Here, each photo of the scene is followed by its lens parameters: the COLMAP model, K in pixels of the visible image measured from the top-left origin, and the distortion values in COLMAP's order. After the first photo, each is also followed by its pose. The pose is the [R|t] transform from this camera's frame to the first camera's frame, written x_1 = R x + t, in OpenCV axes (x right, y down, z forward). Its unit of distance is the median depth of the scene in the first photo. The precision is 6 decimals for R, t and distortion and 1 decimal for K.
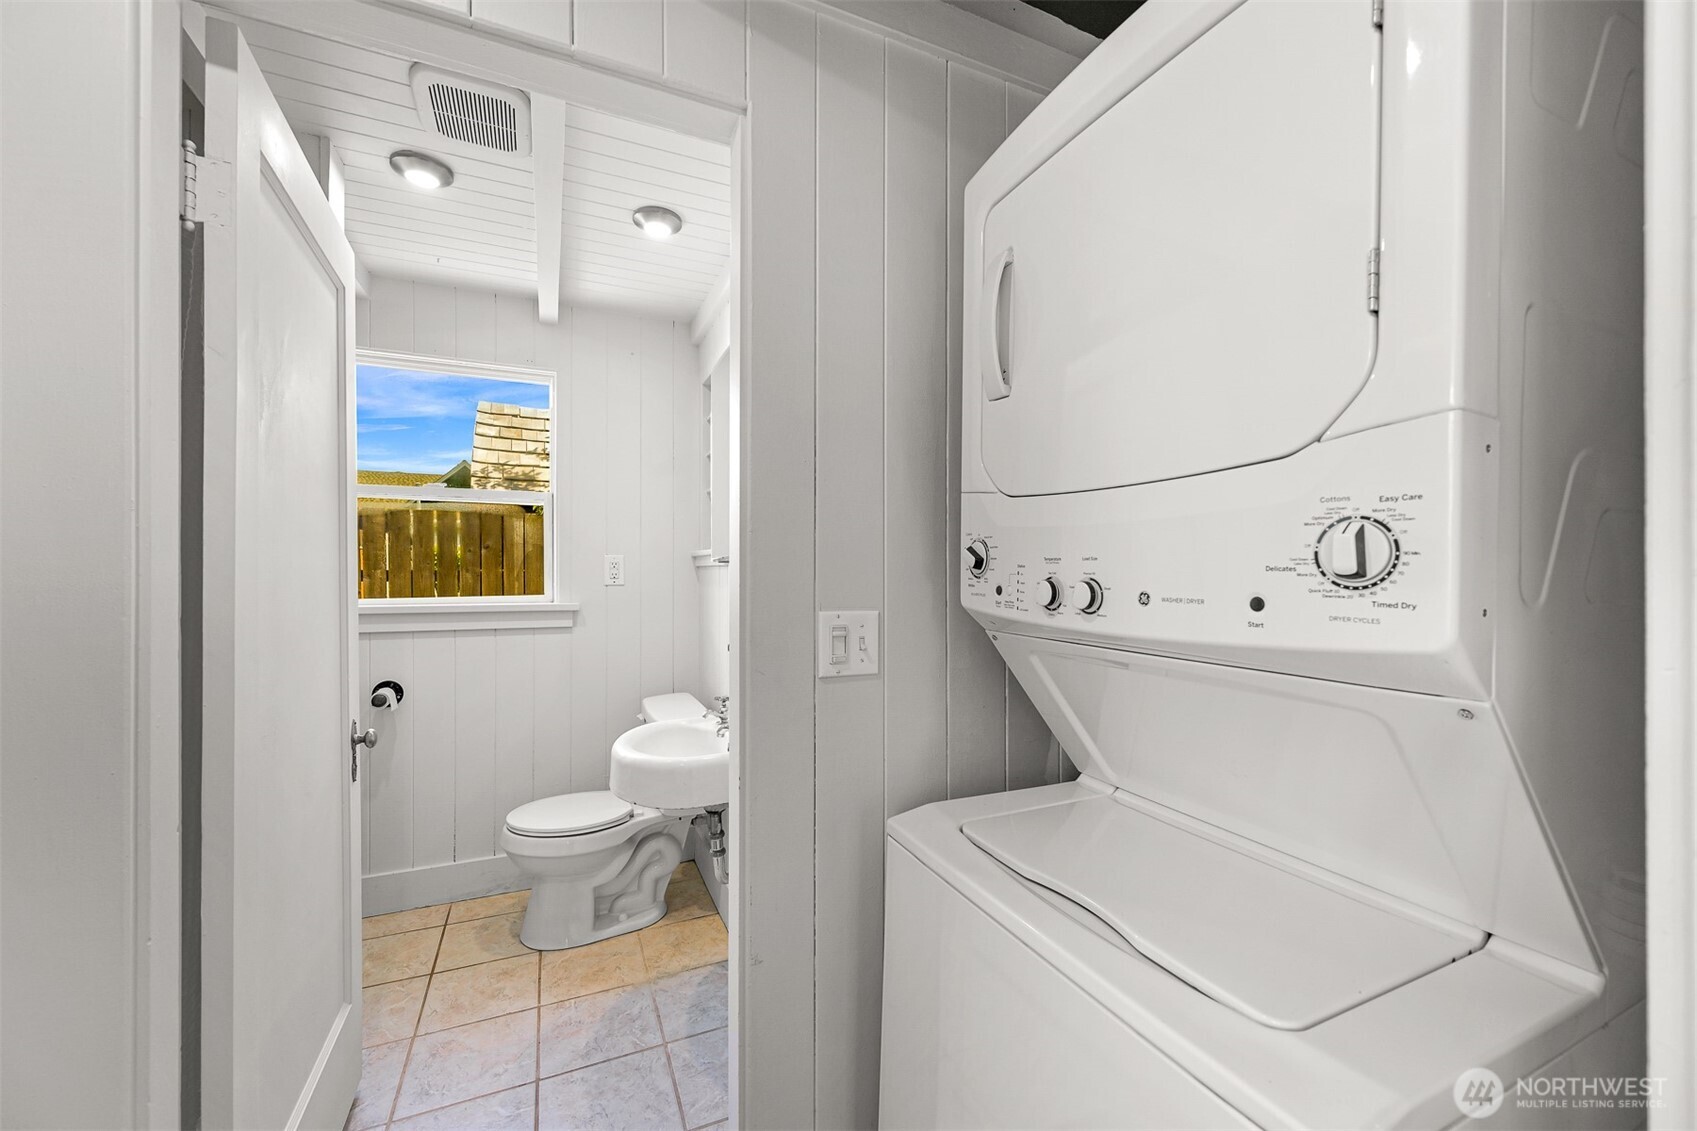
lens RADIAL K [[673.8, 0, 840.6], [0, 673.8, 574.3], [0, 0, 1]] dist [-0.003277, 0.000675]
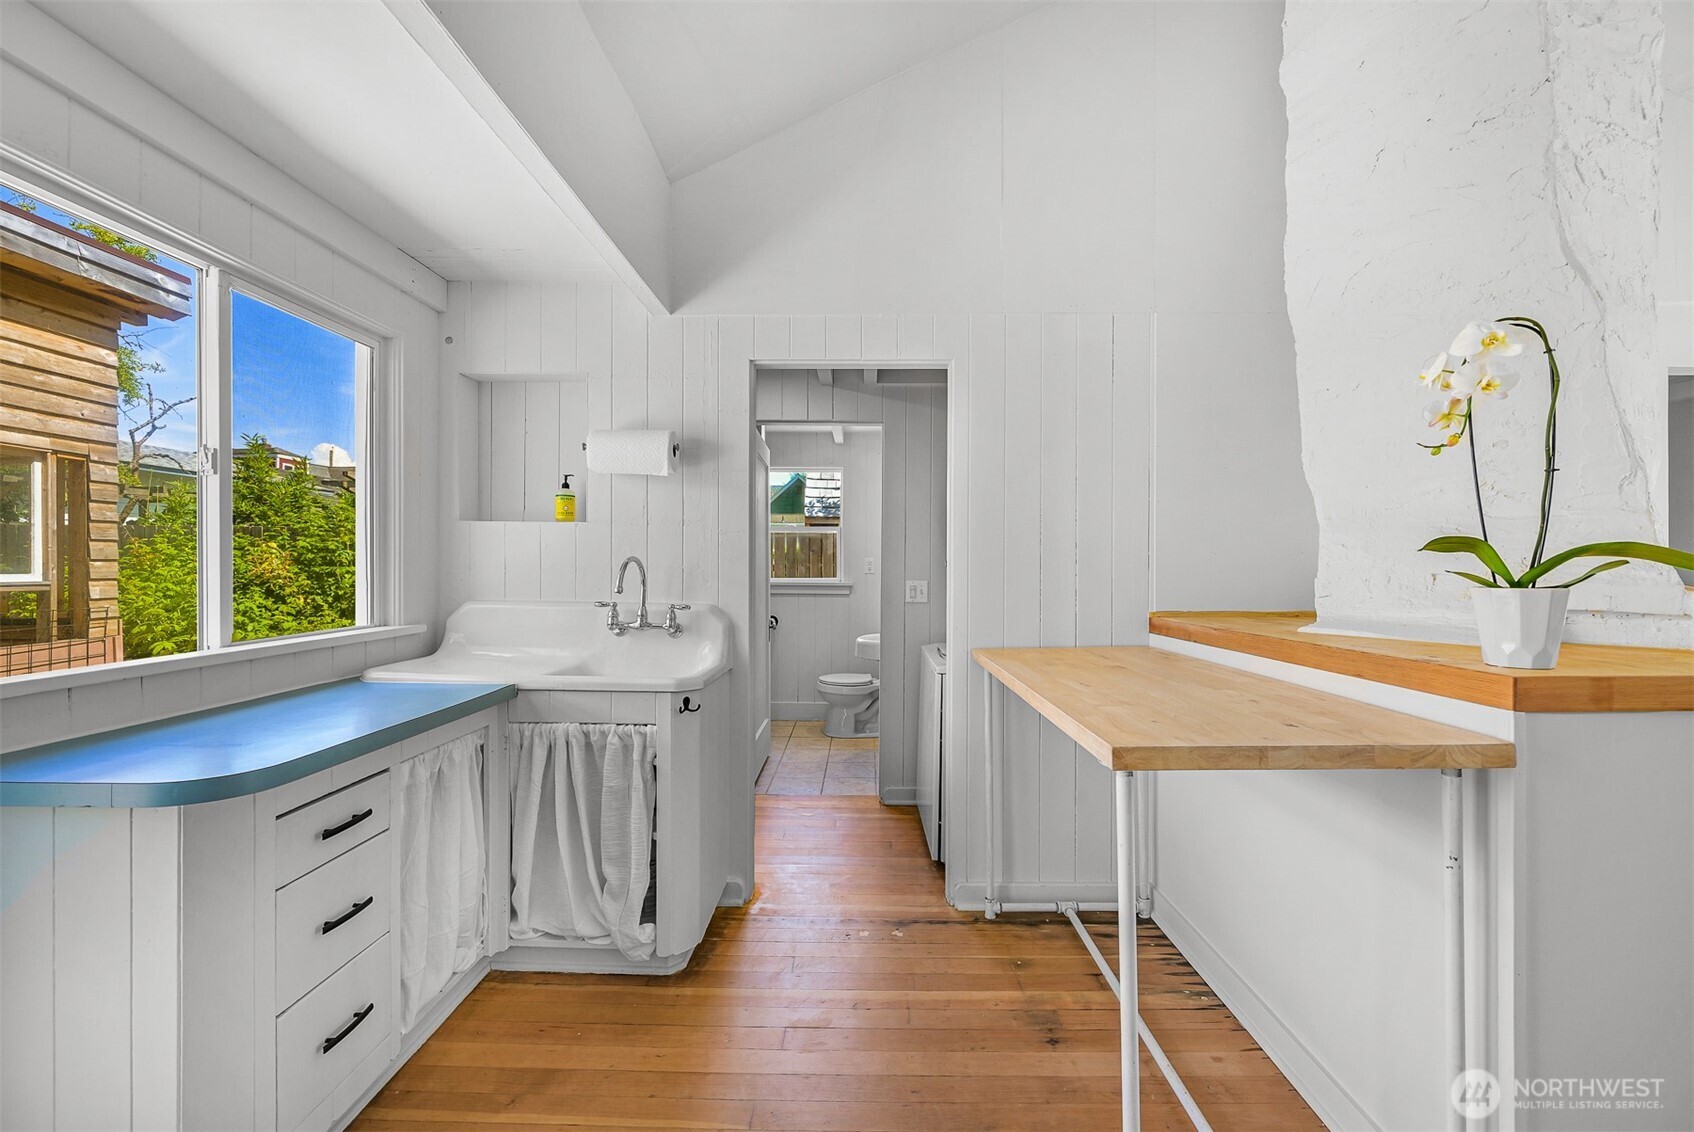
lens RADIAL K [[672.6, 0, 856.7], [0, 672.6, 567.7], [0, 0, 1]] dist [-0.003277, 0.000675]
pose [[0.913161, 0.006843, -0.407542, 0.460855], [-0.006895, 0.999975, 0.001342, -0.003413], [0.407541, 0.001585, 0.913185, -0.865463]]
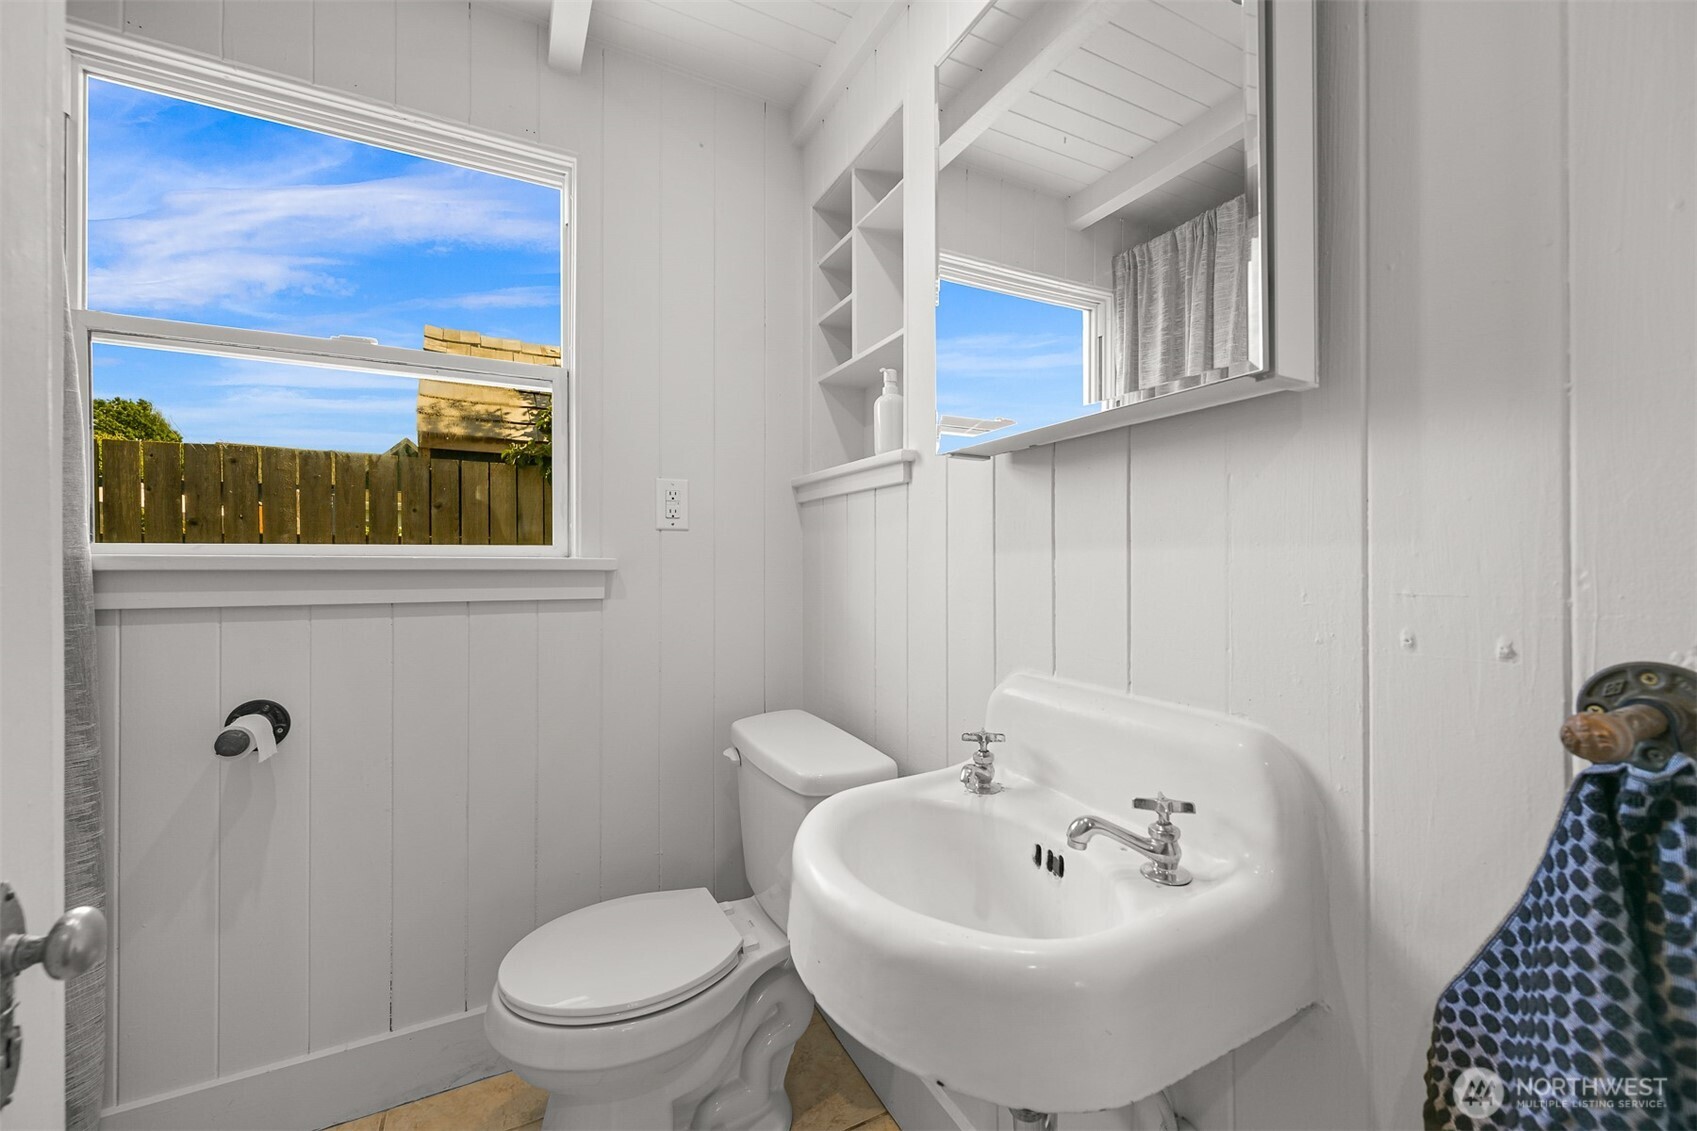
lens RADIAL K [[673.8, 0, 843.7], [0, 673.8, 561.1], [0, 0, 1]] dist [-0.003277, 0.000675]
pose [[0.997707, -0.000672, 0.067683, -0.242119], [0.001039, 0.999985, -0.005394, 0.050939], [-0.067678, 0.005452, 0.997692, 0.426672]]
